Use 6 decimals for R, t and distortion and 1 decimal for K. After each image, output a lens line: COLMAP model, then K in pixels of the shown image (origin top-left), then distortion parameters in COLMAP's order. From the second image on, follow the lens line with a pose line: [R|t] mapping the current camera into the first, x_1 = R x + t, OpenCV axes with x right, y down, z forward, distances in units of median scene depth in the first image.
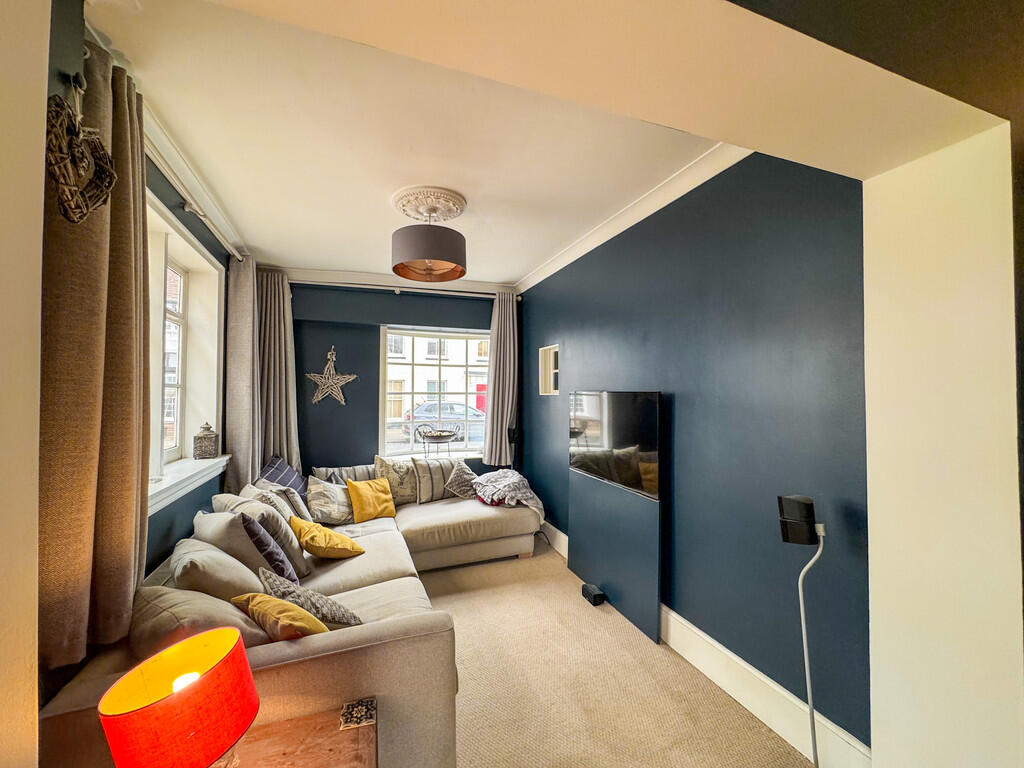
lens RADIAL K [[414.7, 0, 512.0], [0, 414.7, 384.0], [0, 0, 1]] dist [-0.000804, 0.000243]
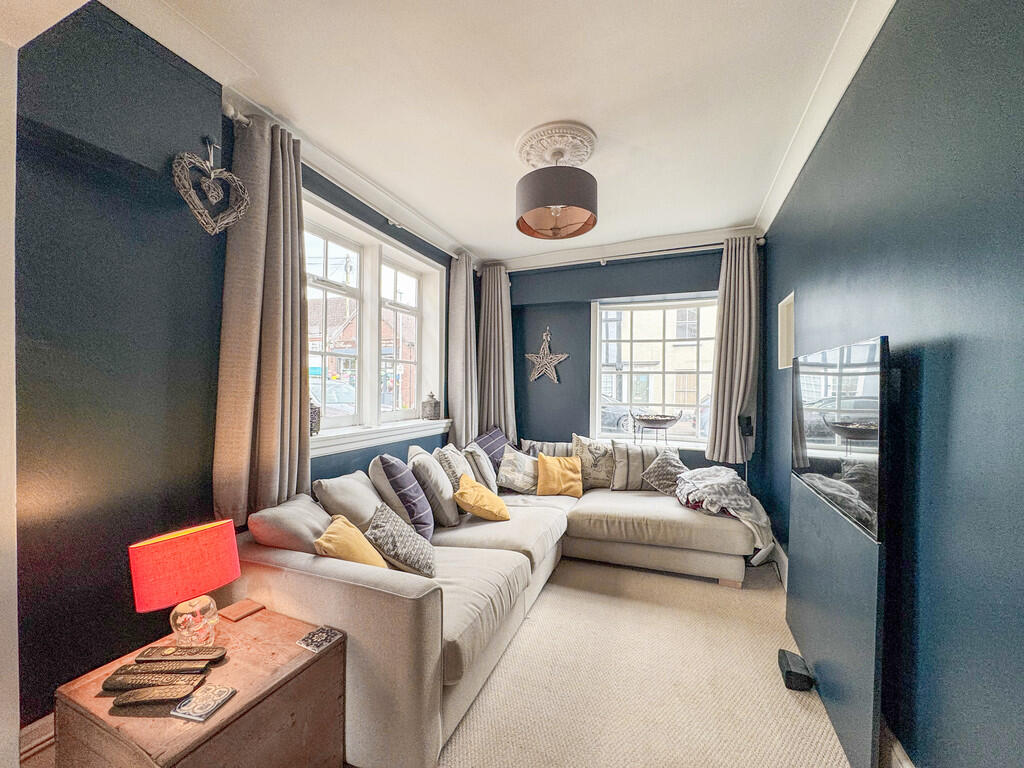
lens RADIAL K [[414.7, 0, 512.0], [0, 414.7, 384.0], [0, 0, 1]] dist [-0.000804, 0.000243]
pose [[0.733269, 0.001750, -0.679937, 0.246775], [0.006774, 0.999928, 0.009880, 0.047629], [0.679905, -0.011851, 0.733204, 0.195969]]
